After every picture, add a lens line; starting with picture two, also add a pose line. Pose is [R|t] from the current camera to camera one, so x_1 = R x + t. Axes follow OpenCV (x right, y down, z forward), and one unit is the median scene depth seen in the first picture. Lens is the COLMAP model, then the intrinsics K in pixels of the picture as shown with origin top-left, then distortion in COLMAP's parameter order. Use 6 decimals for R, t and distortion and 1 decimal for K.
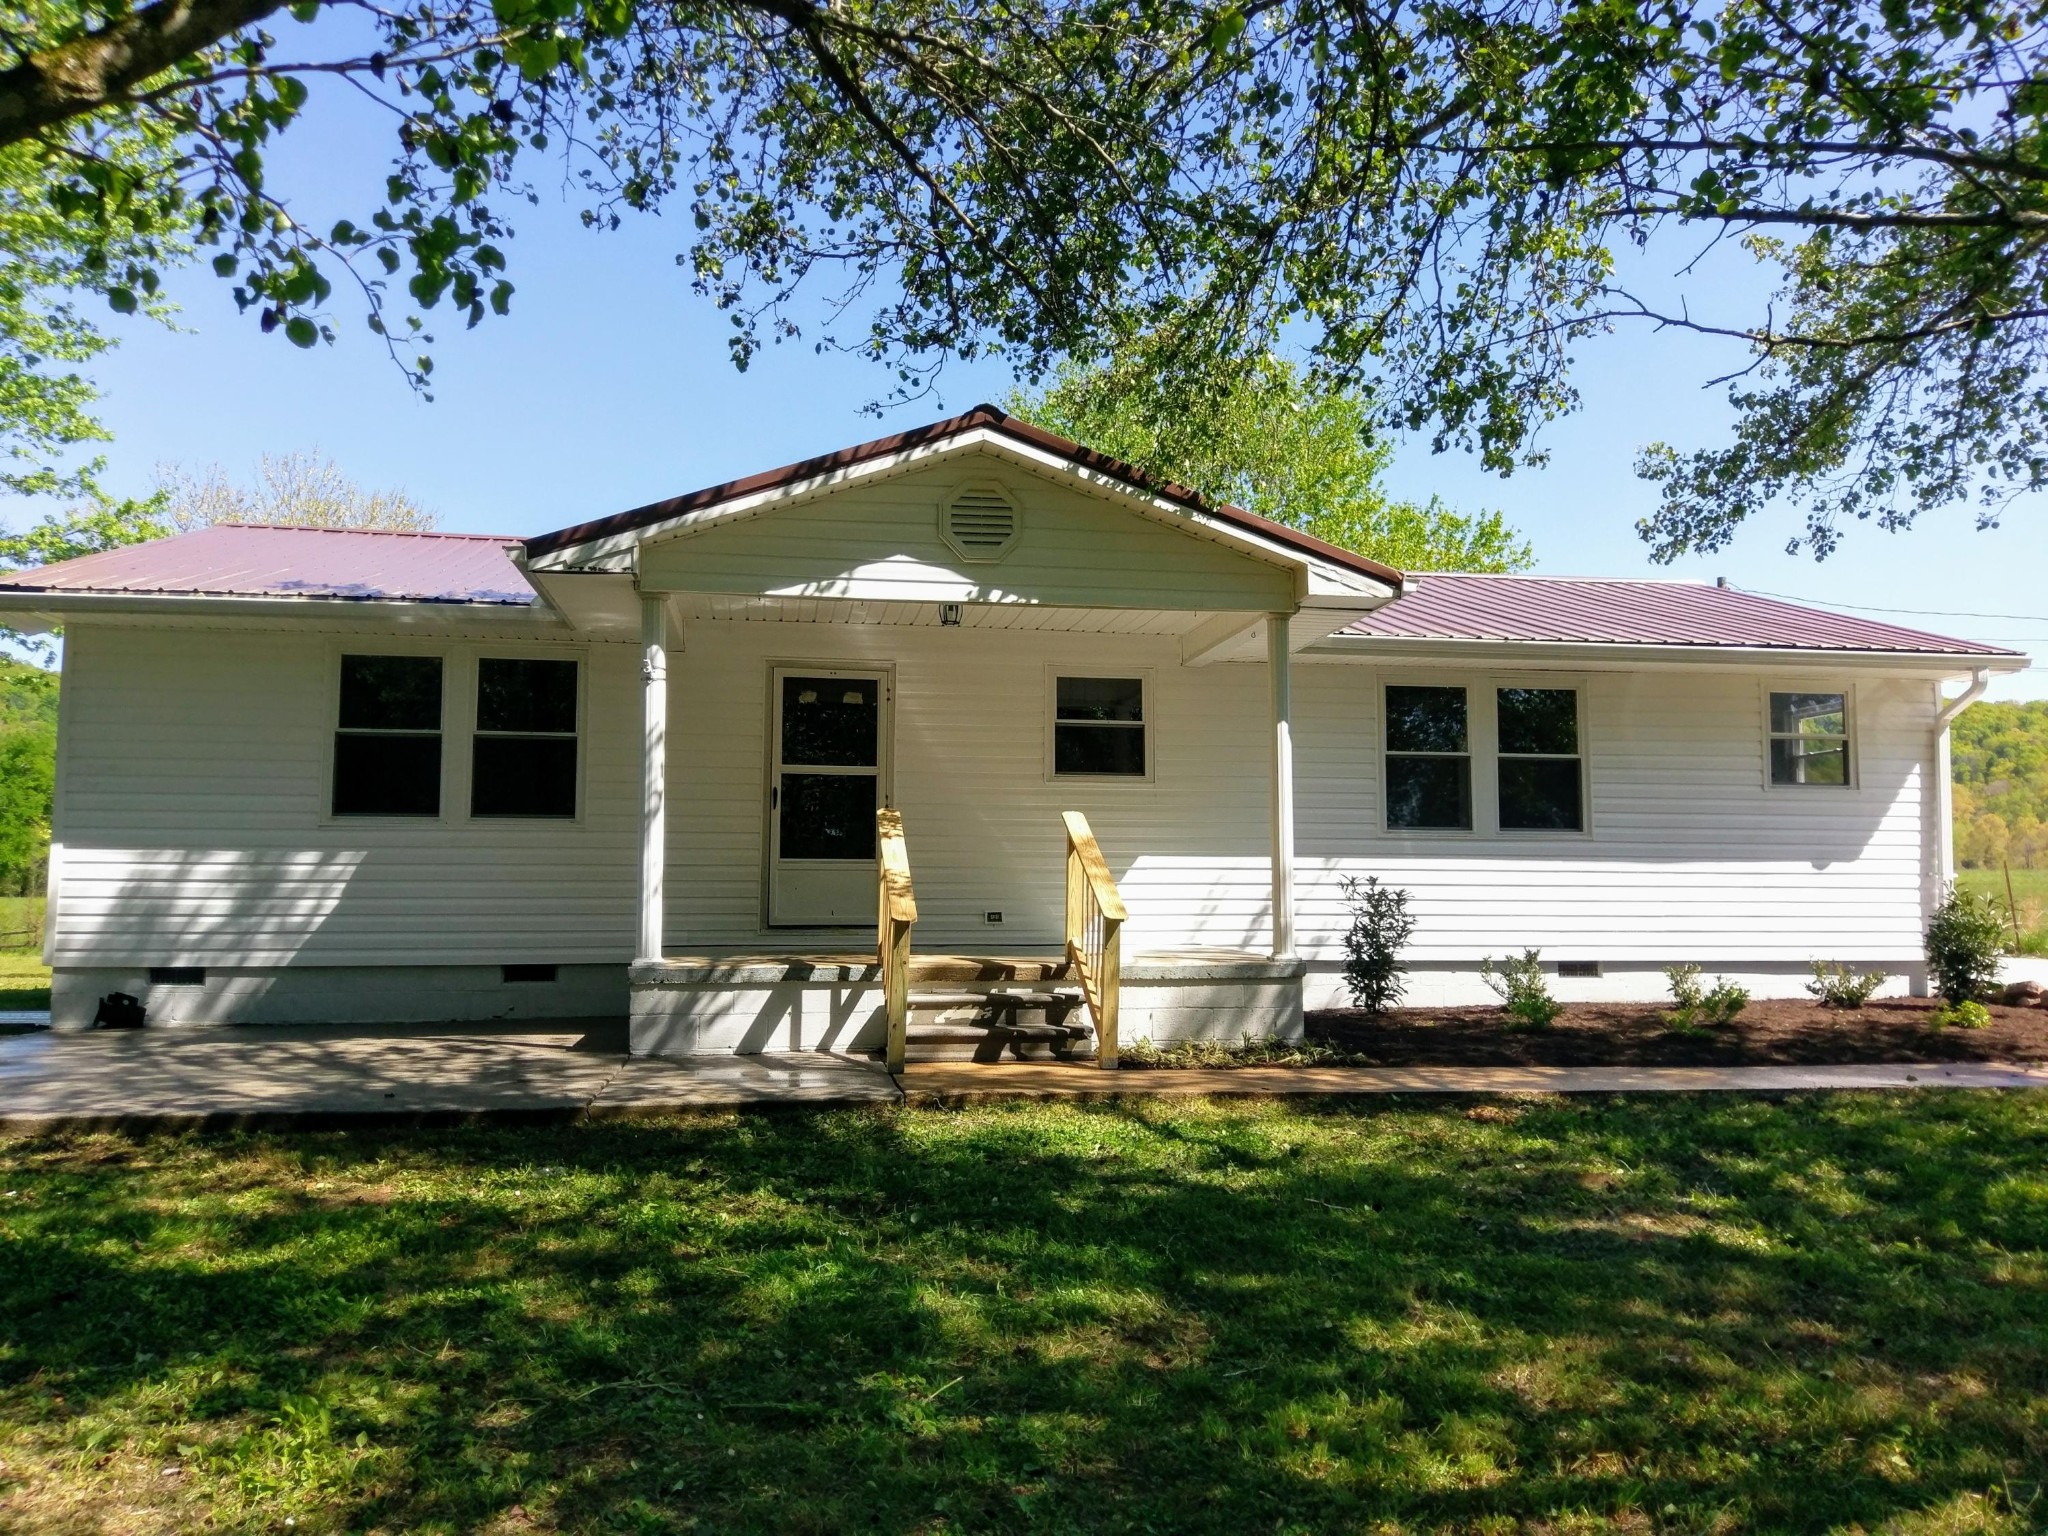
lens RADIAL K [[1532.1, 0, 1021.0], [0, 1532.1, 759.4], [0, 0, 1]] dist [0.063900, -0.079956]
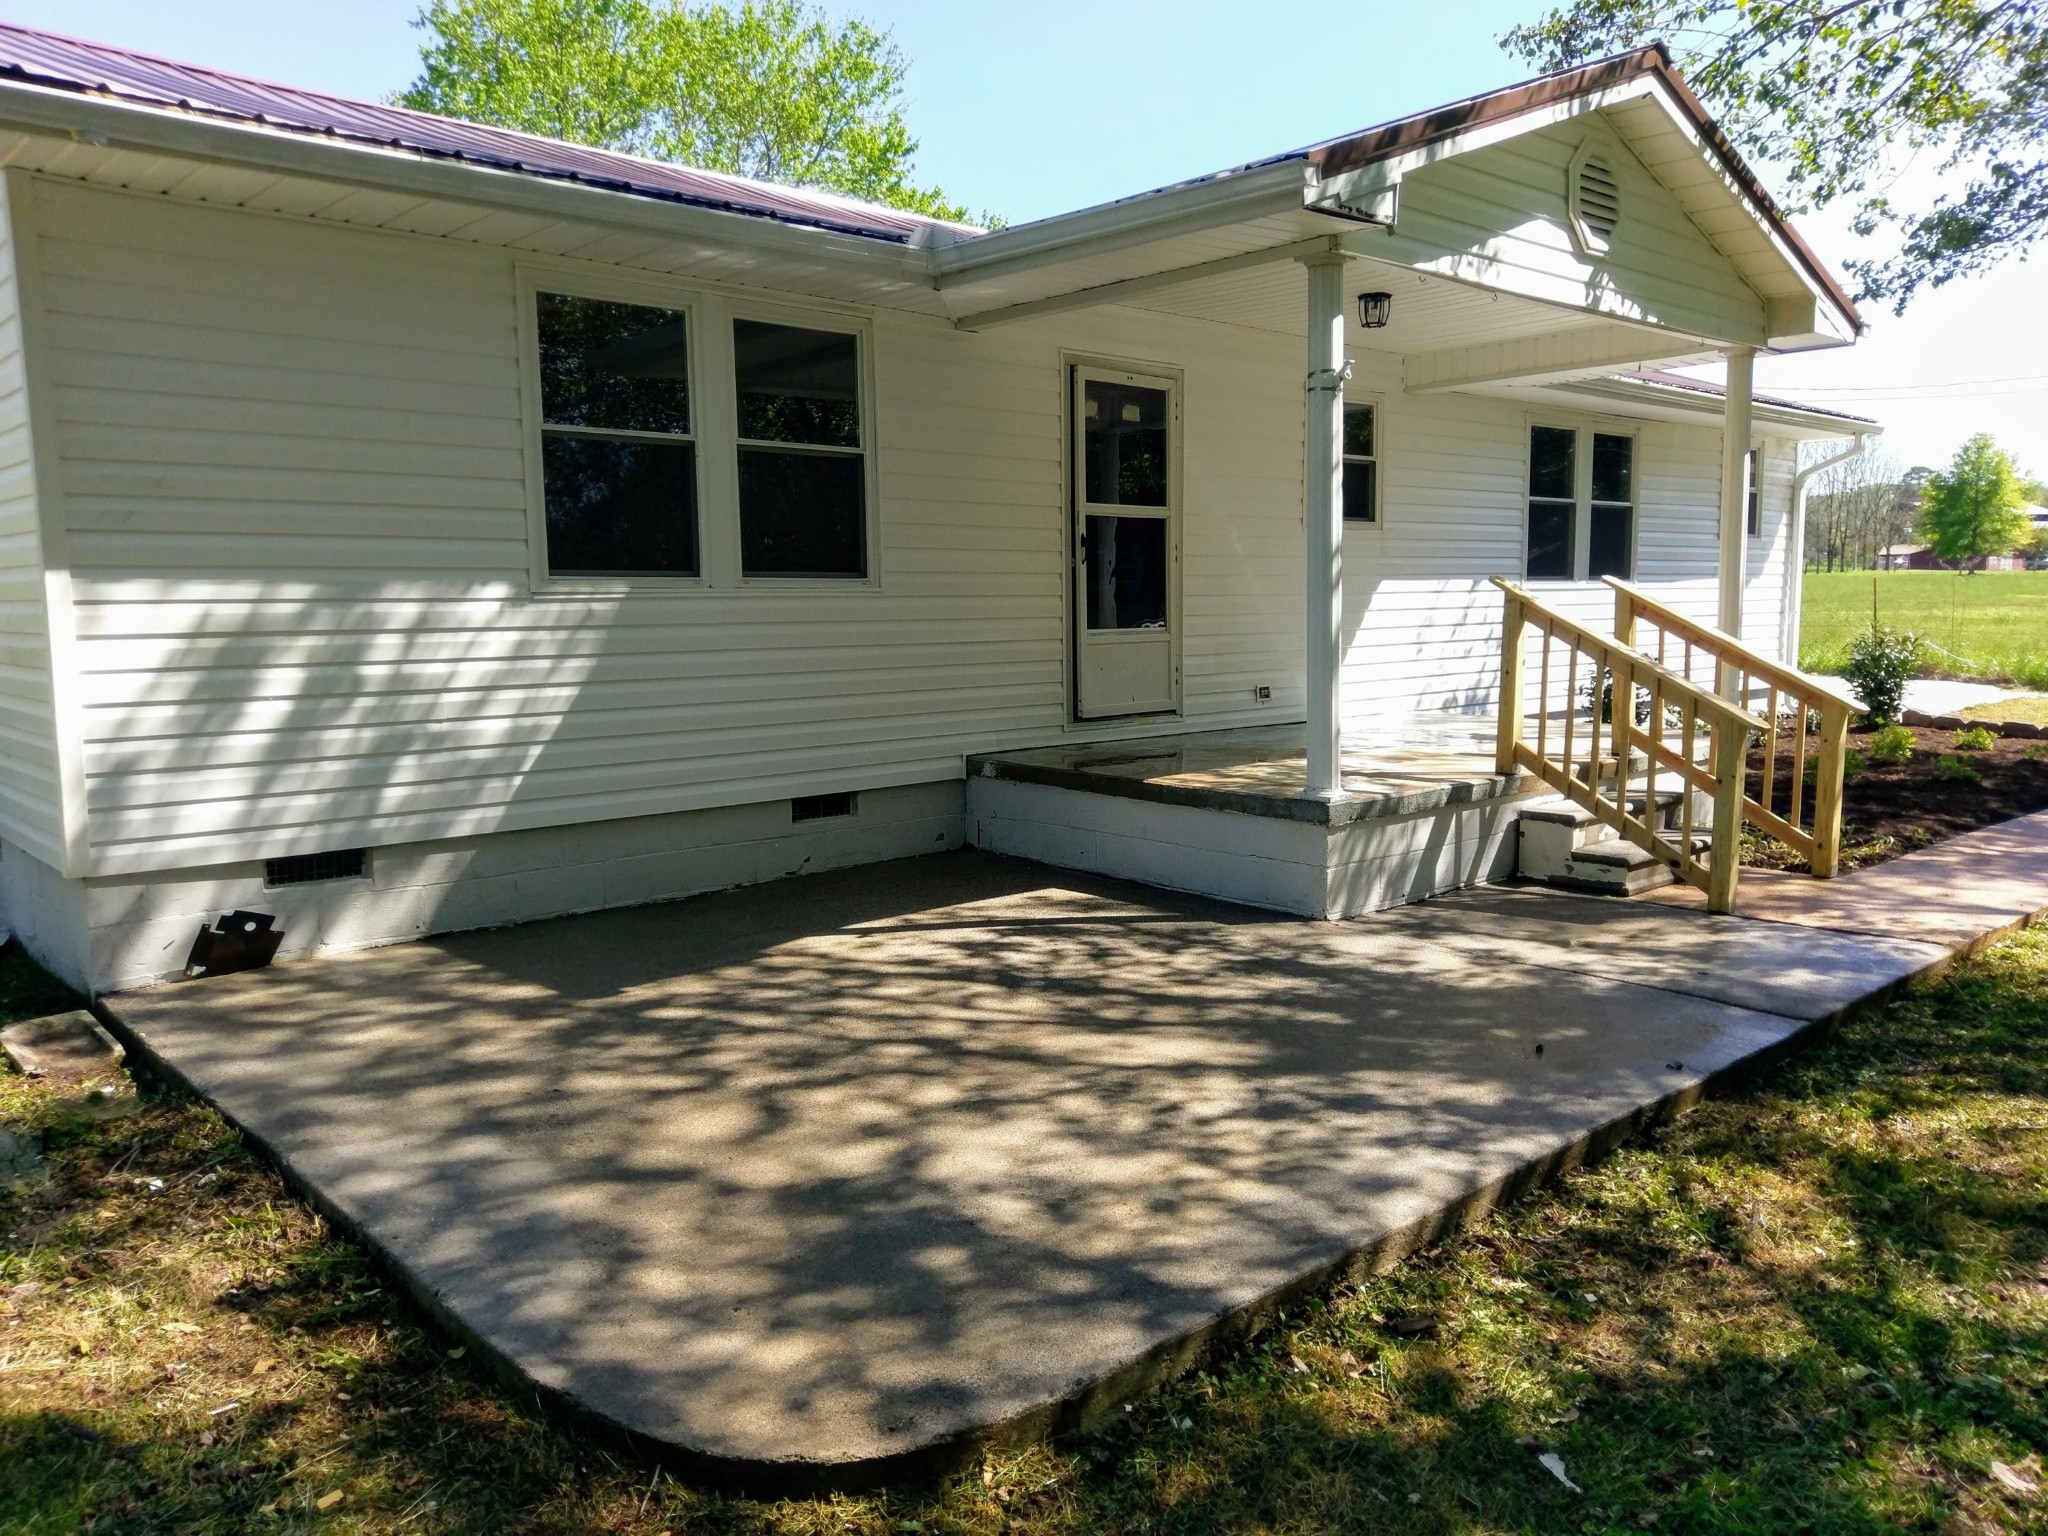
lens RADIAL K [[1532.1, 0, 1021.0], [0, 1532.1, 759.4], [0, 0, 1]] dist [0.063900, -0.079956]
pose [[0.830730, -0.071956, 0.552006, -0.614882], [-0.036889, 0.982316, 0.183562, -0.009542], [-0.555452, -0.172854, 0.813384, 0.403142]]
